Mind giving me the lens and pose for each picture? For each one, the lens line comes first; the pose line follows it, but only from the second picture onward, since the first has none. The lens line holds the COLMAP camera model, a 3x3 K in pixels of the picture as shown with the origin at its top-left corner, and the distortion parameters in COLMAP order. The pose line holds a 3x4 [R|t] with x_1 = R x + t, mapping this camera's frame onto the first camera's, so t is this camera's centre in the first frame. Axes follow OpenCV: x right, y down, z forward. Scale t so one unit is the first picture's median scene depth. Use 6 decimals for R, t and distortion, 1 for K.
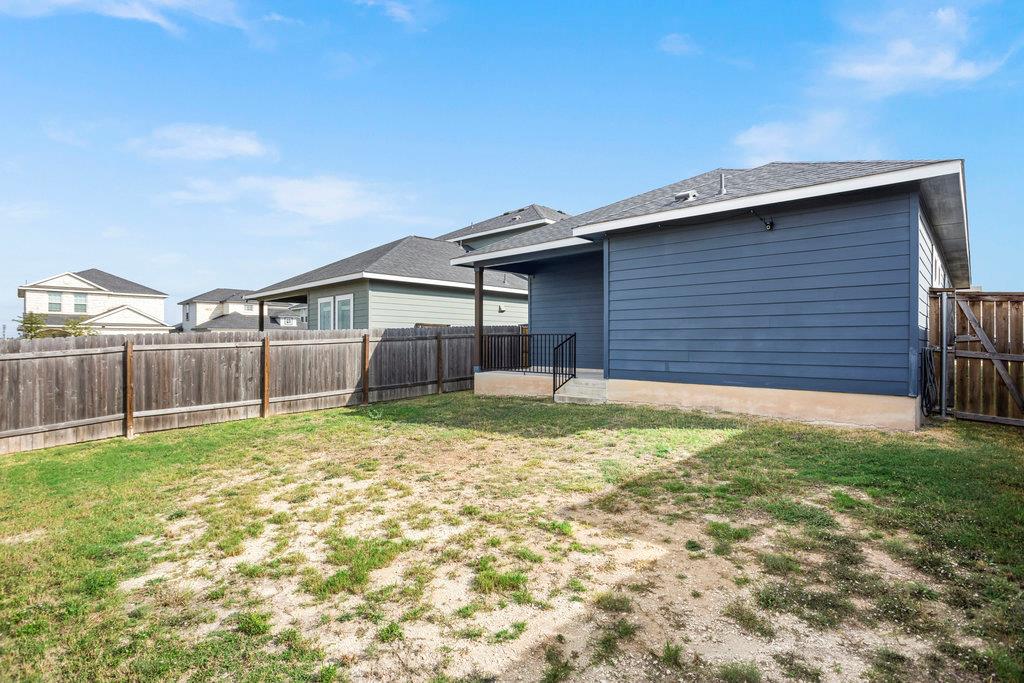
lens RADIAL K [[506.7, 0, 512.0], [0, 506.7, 341.5], [0, 0, 1]] dist [-0.045294, 0.000913]
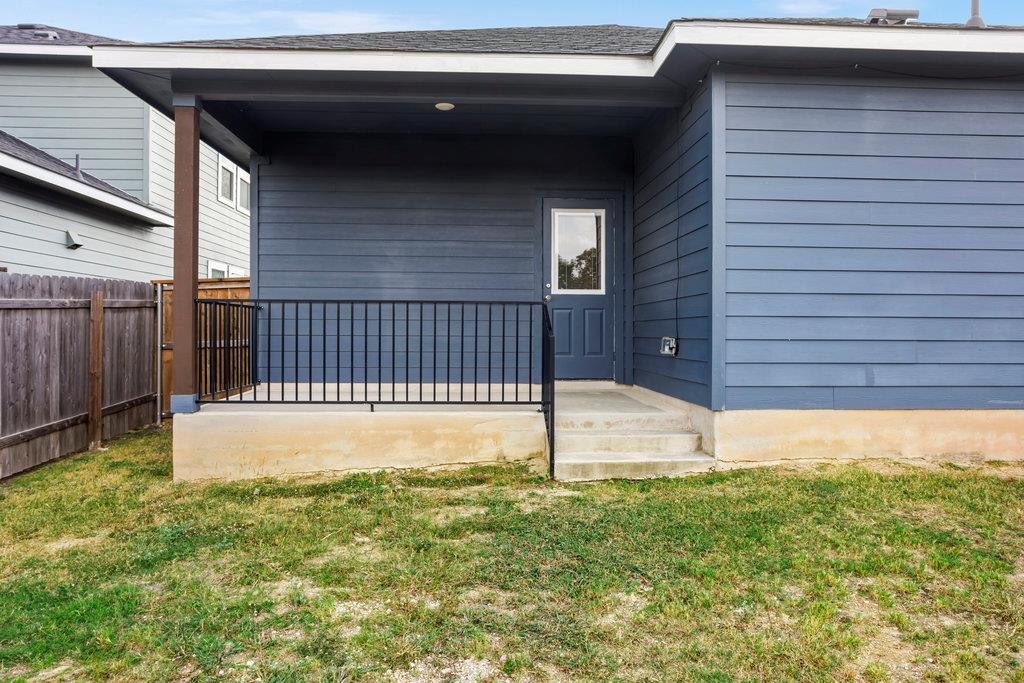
lens RADIAL K [[674.1, 0, 510.6], [0, 674.1, 325.6], [0, 0, 1]] dist [0.008853, 0.001701]
pose [[0.682788, 0.005680, 0.730595, -0.328481], [-0.003688, 0.999984, -0.004328, 0.007439], [-0.730607, 0.000261, 0.682798, 0.736067]]
